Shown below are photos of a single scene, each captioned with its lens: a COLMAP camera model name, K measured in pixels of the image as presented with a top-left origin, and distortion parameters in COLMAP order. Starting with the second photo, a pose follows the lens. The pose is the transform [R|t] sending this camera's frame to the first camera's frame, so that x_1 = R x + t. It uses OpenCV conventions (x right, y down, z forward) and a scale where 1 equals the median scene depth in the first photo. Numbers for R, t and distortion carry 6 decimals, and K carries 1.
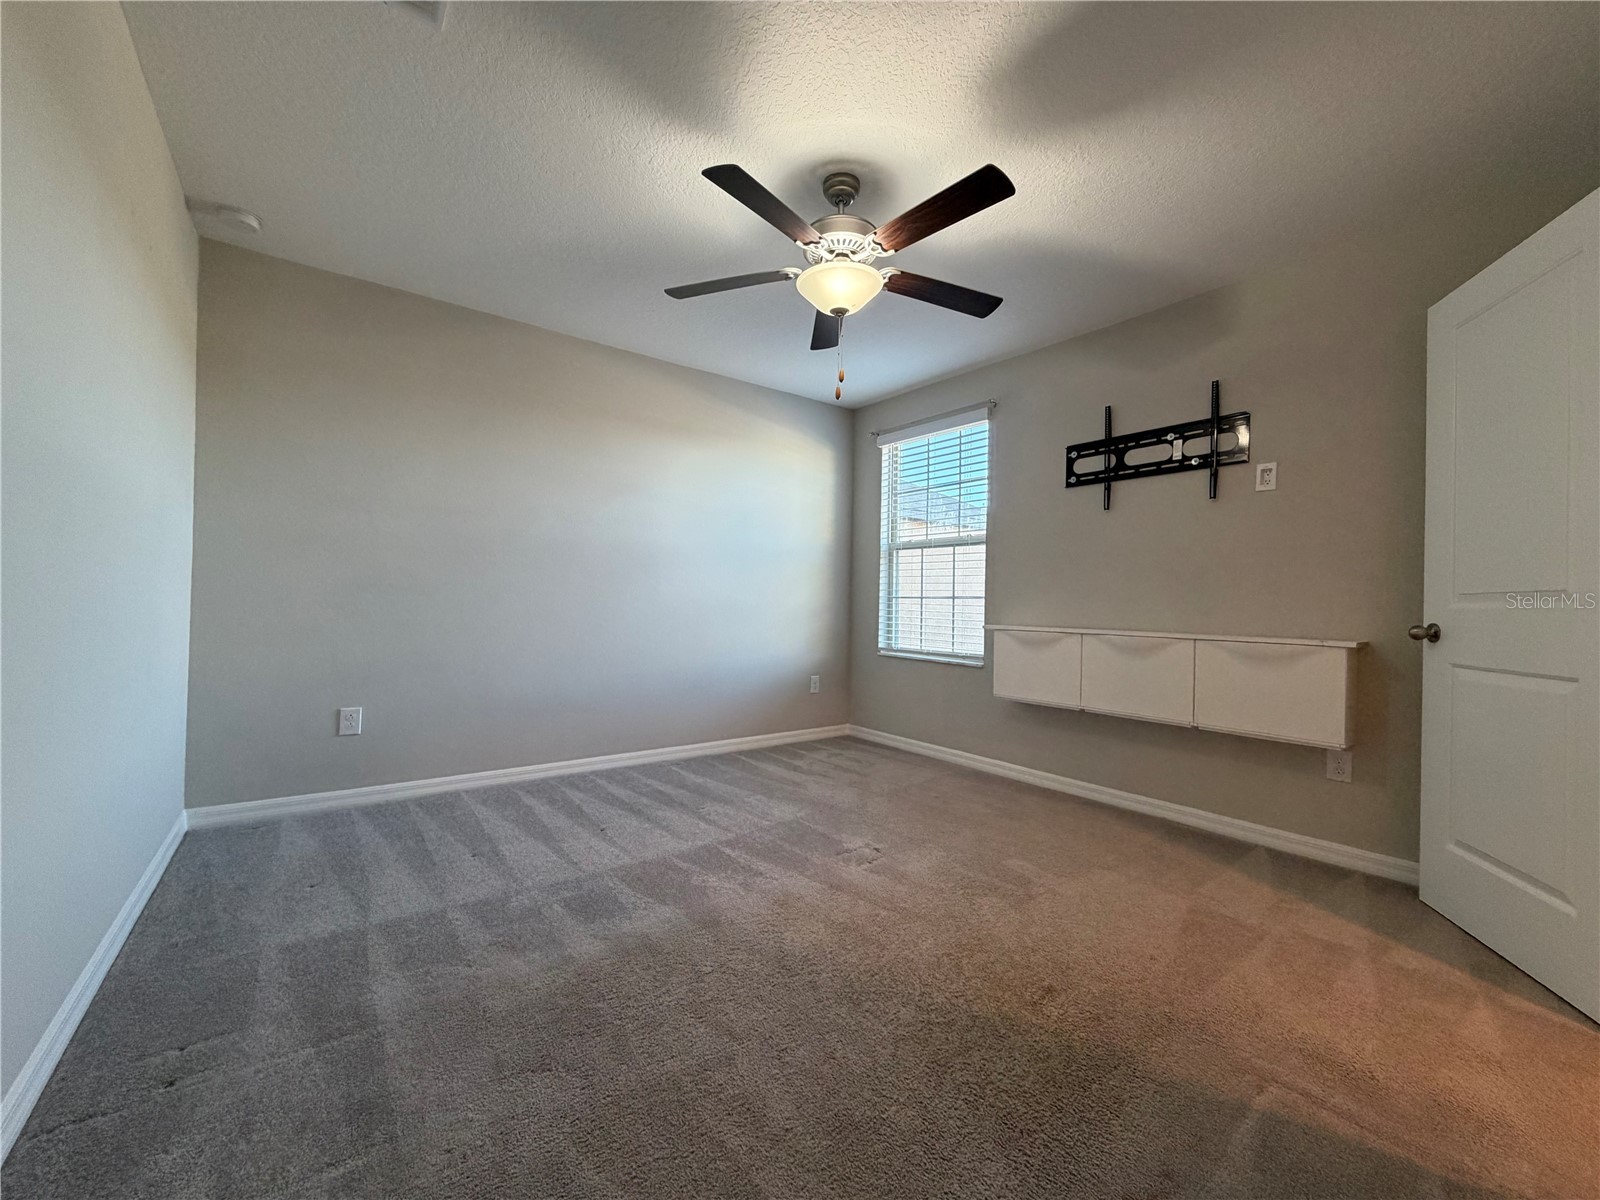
lens RADIAL K [[638.9, 0, 800.0], [0, 638.9, 600.0], [0, 0, 1]] dist [-0.000162, -0.000021]
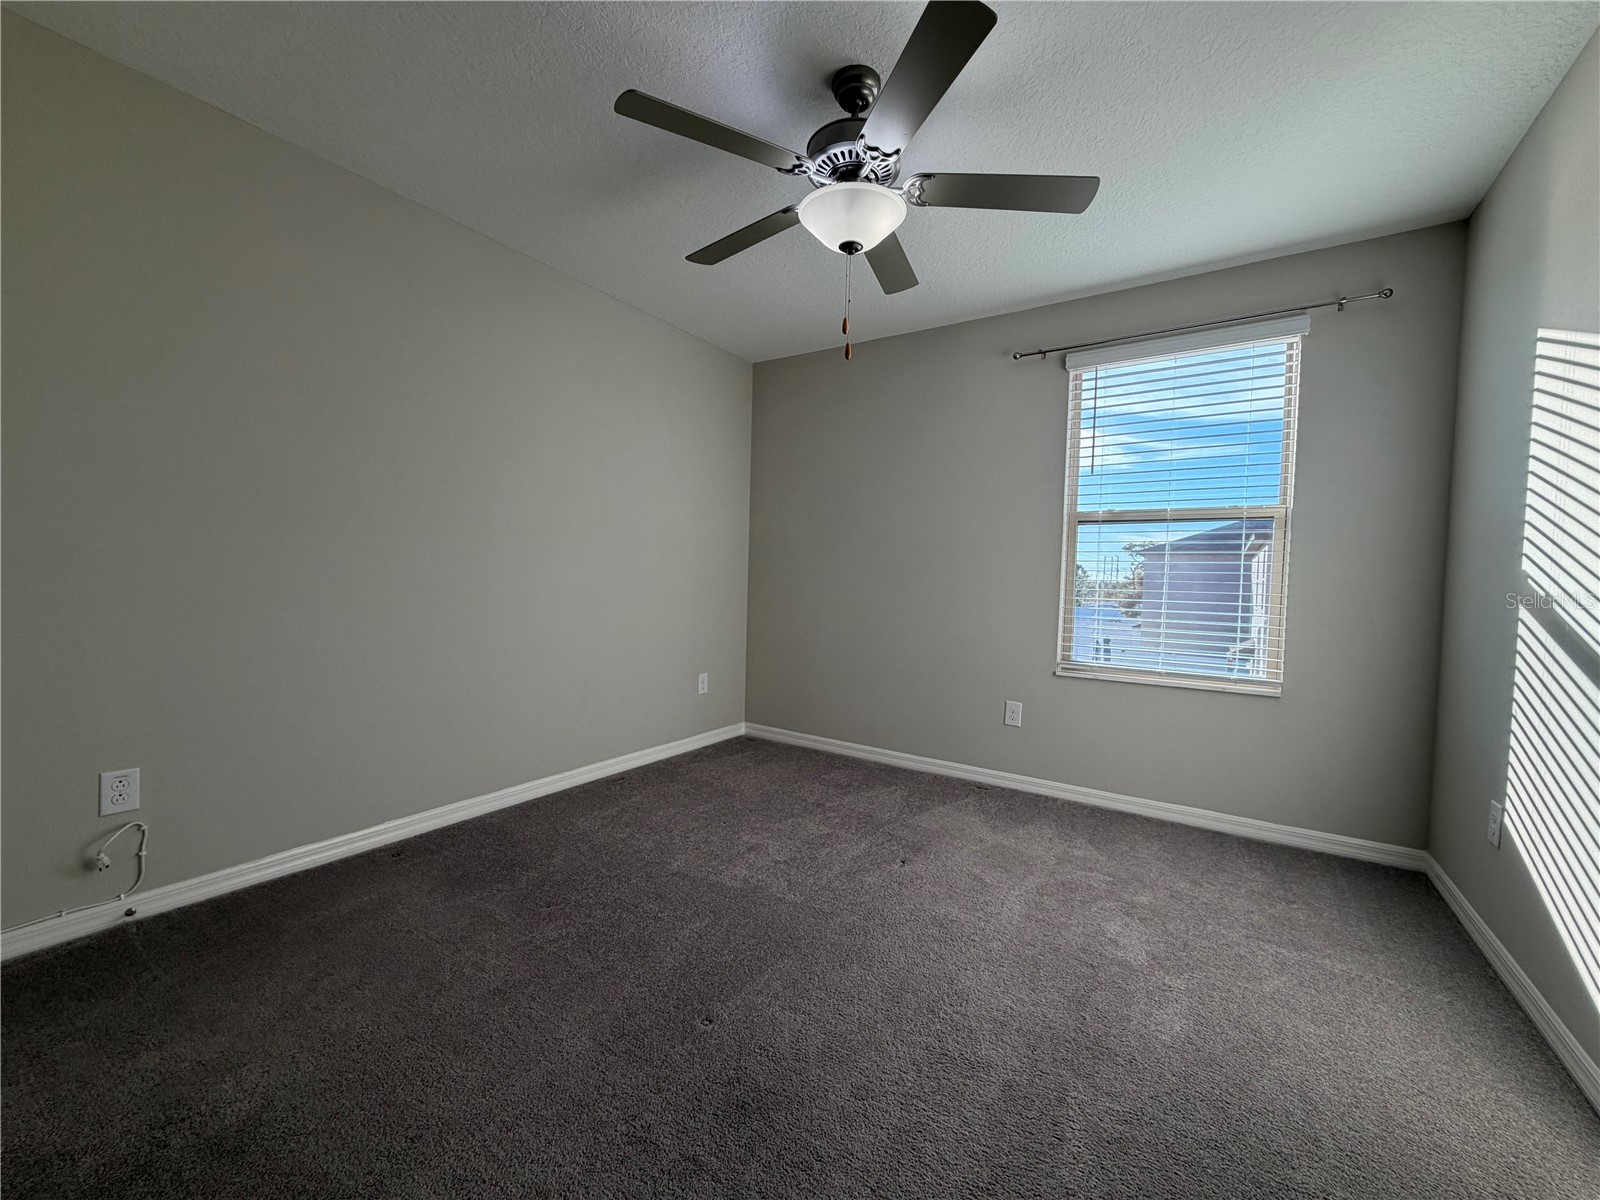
lens RADIAL K [[638.9, 0, 800.0], [0, 638.9, 600.0], [0, 0, 1]] dist [-0.000162, -0.000021]
pose [[0.938209, 0.007388, 0.345990, -0.378284], [-0.022499, 0.998959, 0.039680, -0.015375], [-0.345337, -0.045012, 0.937399, 0.439506]]
